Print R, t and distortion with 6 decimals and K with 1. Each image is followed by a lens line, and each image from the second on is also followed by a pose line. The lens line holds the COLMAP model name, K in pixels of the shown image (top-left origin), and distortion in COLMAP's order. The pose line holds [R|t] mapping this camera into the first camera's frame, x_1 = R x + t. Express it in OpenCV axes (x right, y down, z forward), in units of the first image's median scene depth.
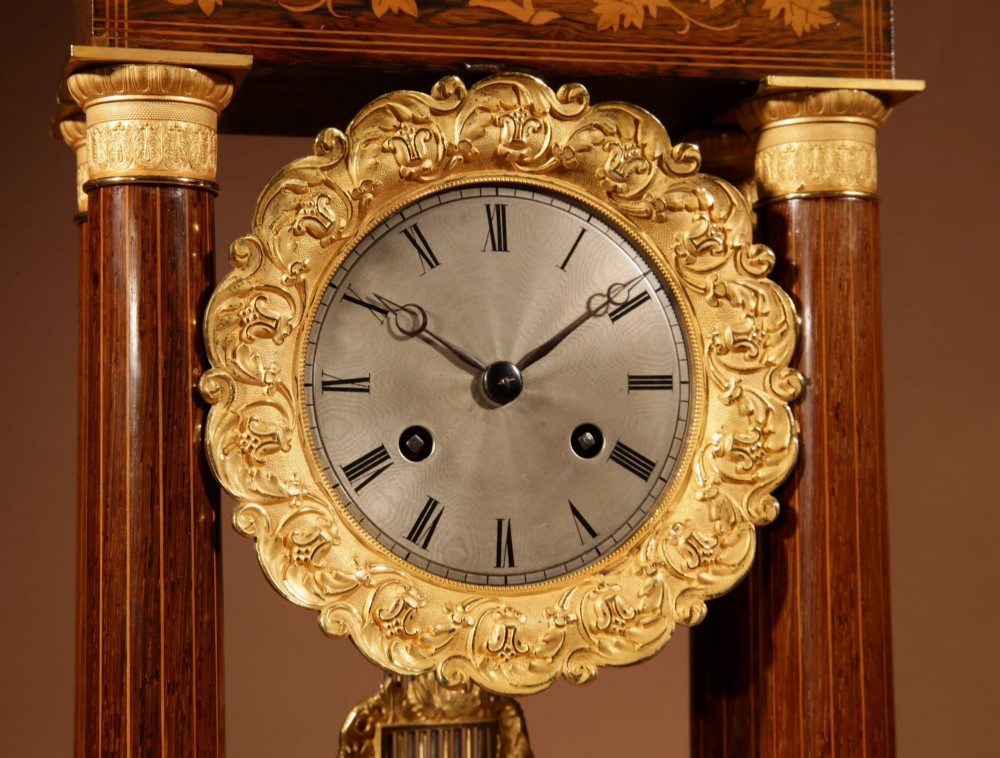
lens RADIAL K [[1943.3, 0, 440.7], [0, 1943.3, 383.6], [0, 0, 1]] dist [0.124869, 0.000000]
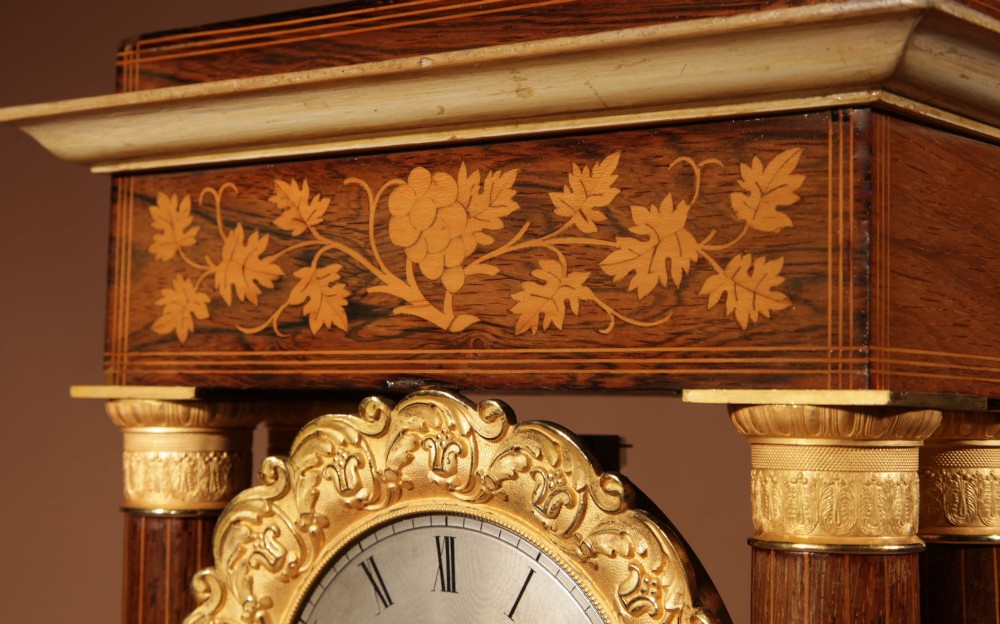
lens RADIAL K [[2000.3, 0, 426.7], [0, 2000.3, 253.7], [0, 0, 1]] dist [0.134548, 0.000000]
pose [[0.626709, -0.037377, -0.778356, 0.725469], [0.041050, 0.999046, -0.014922, -0.205951], [0.778171, -0.022600, 0.627645, 0.443430]]
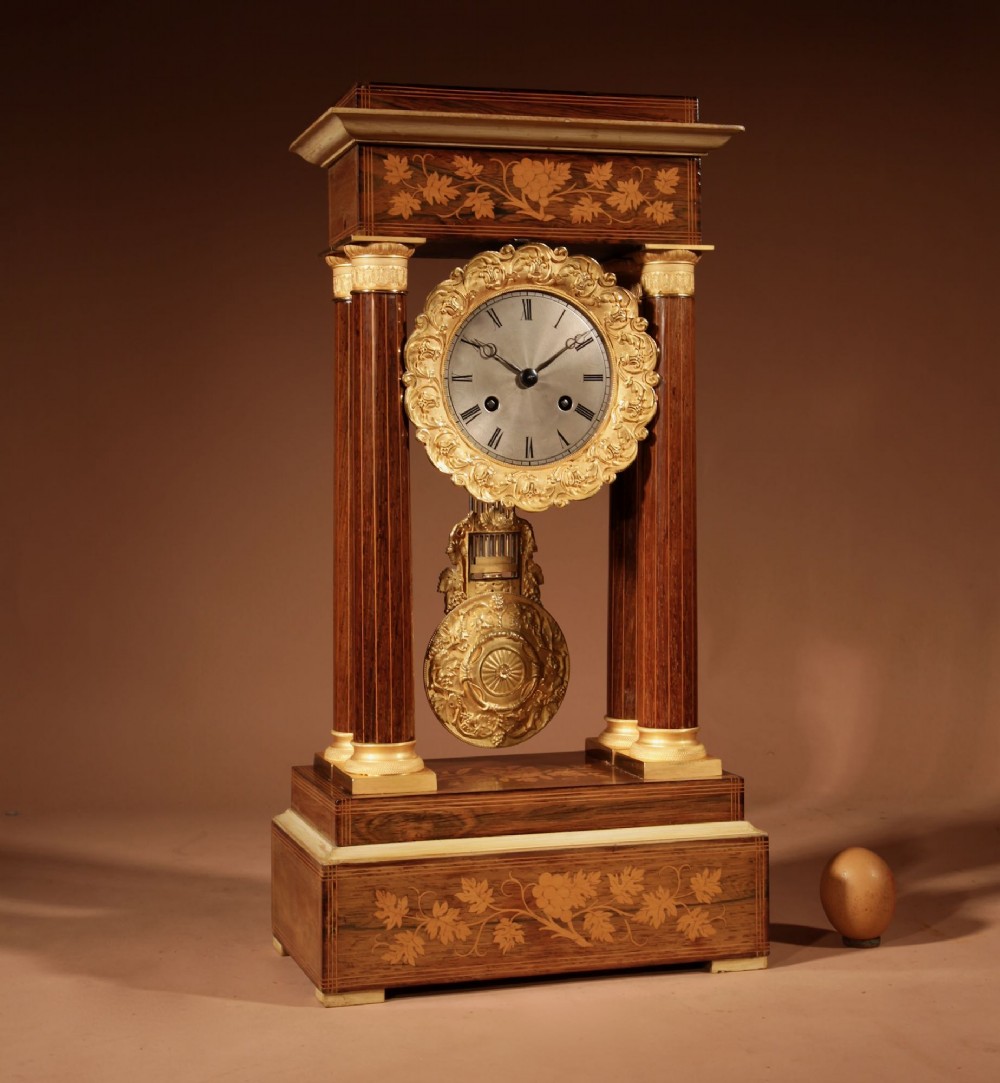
lens RADIAL K [[1968.2, 0, 504.7], [0, 1968.2, 441.2], [0, 0, 1]] dist [0.080603, 0.000000]
pose [[0.997960, 0.006442, 0.063510, -0.144045], [-0.009911, 0.998467, 0.054464, -0.051922], [-0.063061, -0.054982, 0.996494, -1.317449]]
